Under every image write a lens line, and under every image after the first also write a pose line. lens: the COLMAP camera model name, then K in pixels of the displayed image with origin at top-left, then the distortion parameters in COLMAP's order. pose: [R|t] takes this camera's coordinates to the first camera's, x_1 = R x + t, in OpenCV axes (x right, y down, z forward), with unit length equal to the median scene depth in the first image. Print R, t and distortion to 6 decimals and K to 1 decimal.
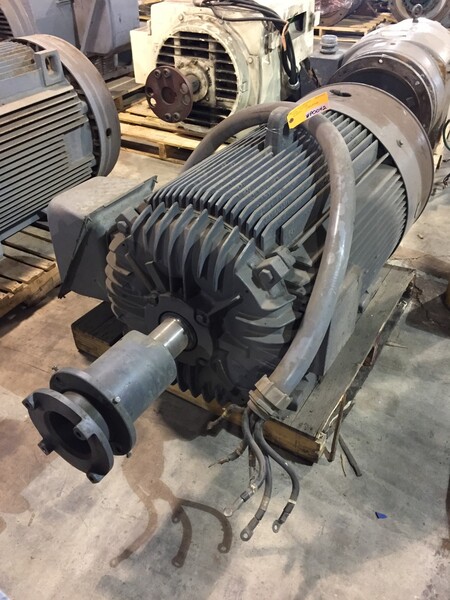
lens RADIAL K [[507.0, 0, 225.0], [0, 507.0, 300.0], [0, 0, 1]] dist [0.006728, 0.006718]
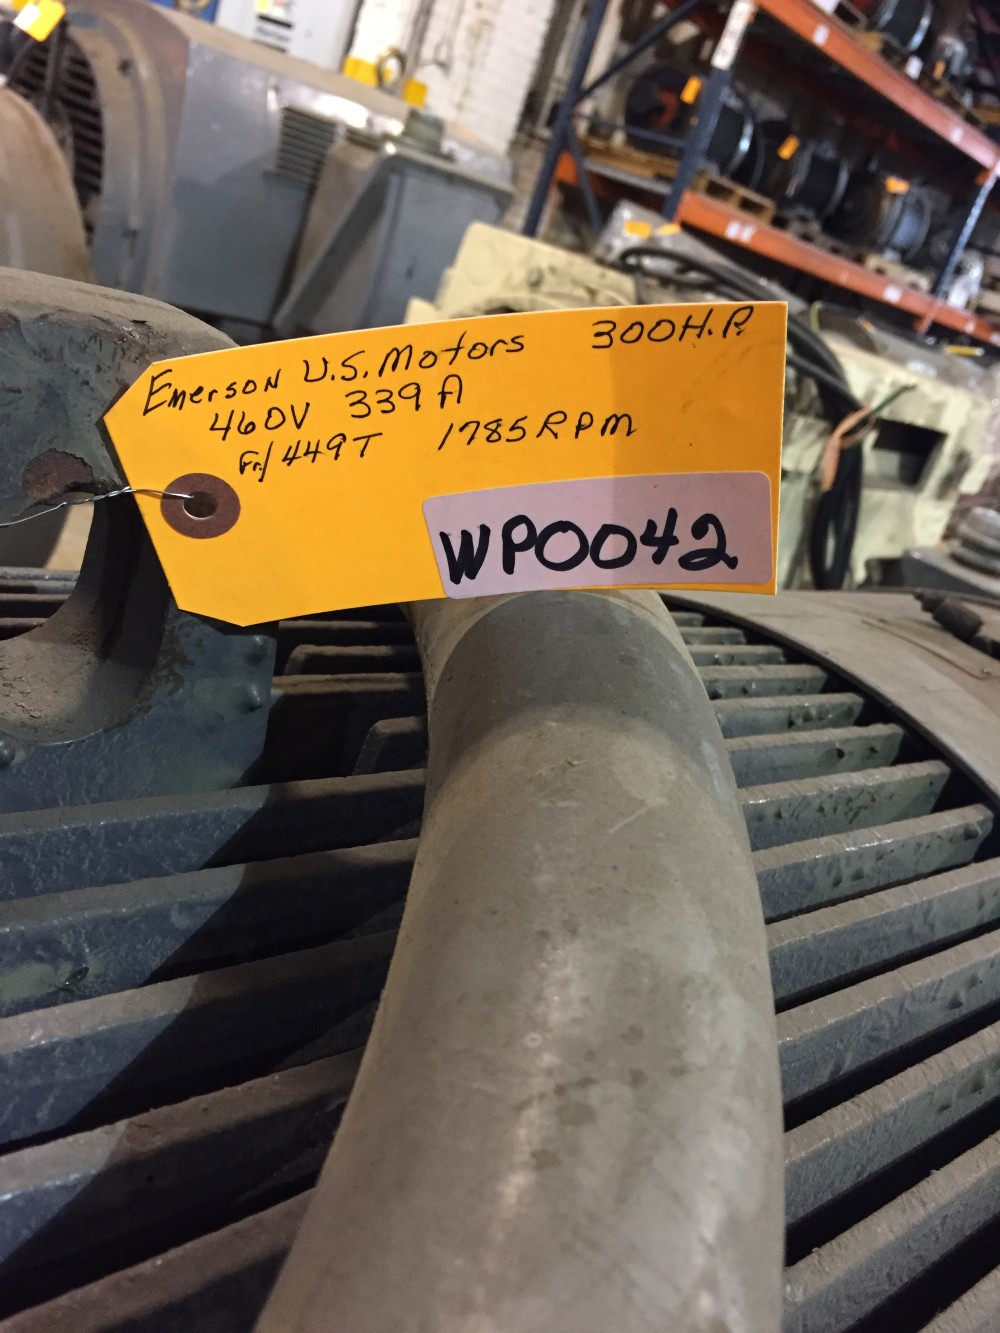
lens RADIAL K [[1126.3, 0, 500.0], [0, 1126.3, 666.5], [0, 0, 1]] dist [0.006728, 0.006718]
pose [[0.900516, 0.394544, -0.182774, 0.102346], [-0.432564, 0.855643, -0.284189, -0.152586], [0.044265, 0.334978, 0.941186, 0.426909]]
